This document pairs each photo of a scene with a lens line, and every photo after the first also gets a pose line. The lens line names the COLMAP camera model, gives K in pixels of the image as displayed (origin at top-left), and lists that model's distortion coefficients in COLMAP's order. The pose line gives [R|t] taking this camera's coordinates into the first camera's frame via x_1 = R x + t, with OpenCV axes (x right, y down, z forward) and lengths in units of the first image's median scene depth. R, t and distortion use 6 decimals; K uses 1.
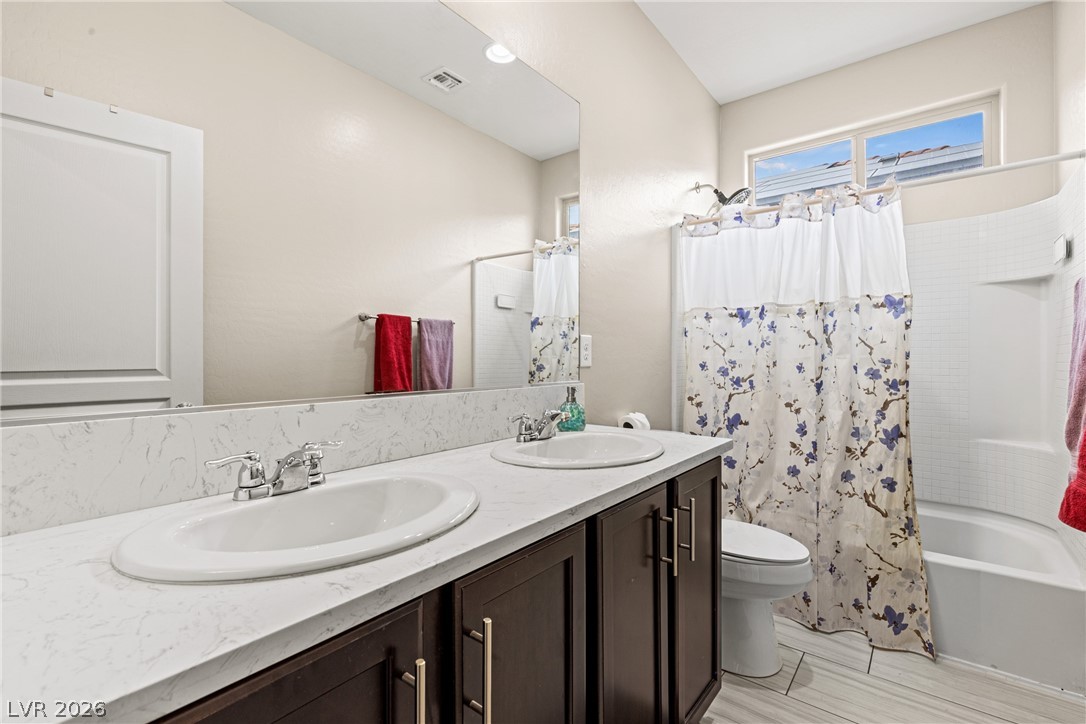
lens RADIAL K [[487.6, 0, 540.4], [0, 487.6, 356.9], [0, 0, 1]] dist [0.008653, -0.000475]
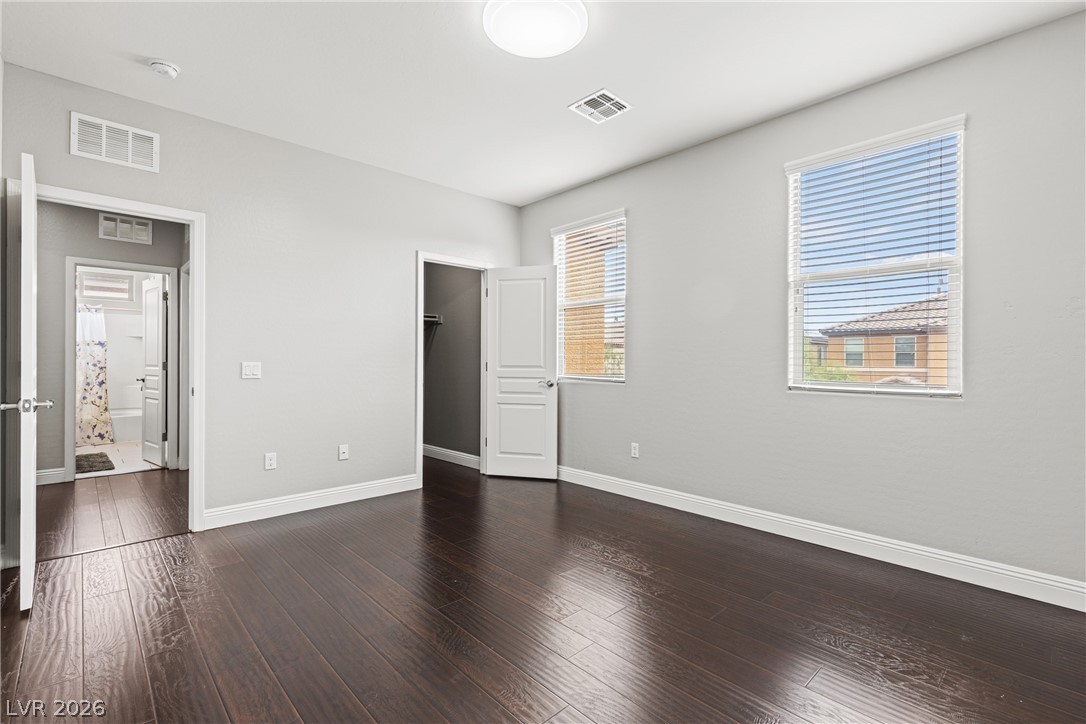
lens RADIAL K [[487.6, 0, 545.1], [0, 487.6, 362.3], [0, 0, 1]] dist [0.008653, -0.000475]
pose [[0.139779, 0.001976, 0.990181, -2.188868], [-0.004231, 0.999990, -0.001398, 0.008123], [-0.990174, -0.003994, 0.139786, -2.486574]]
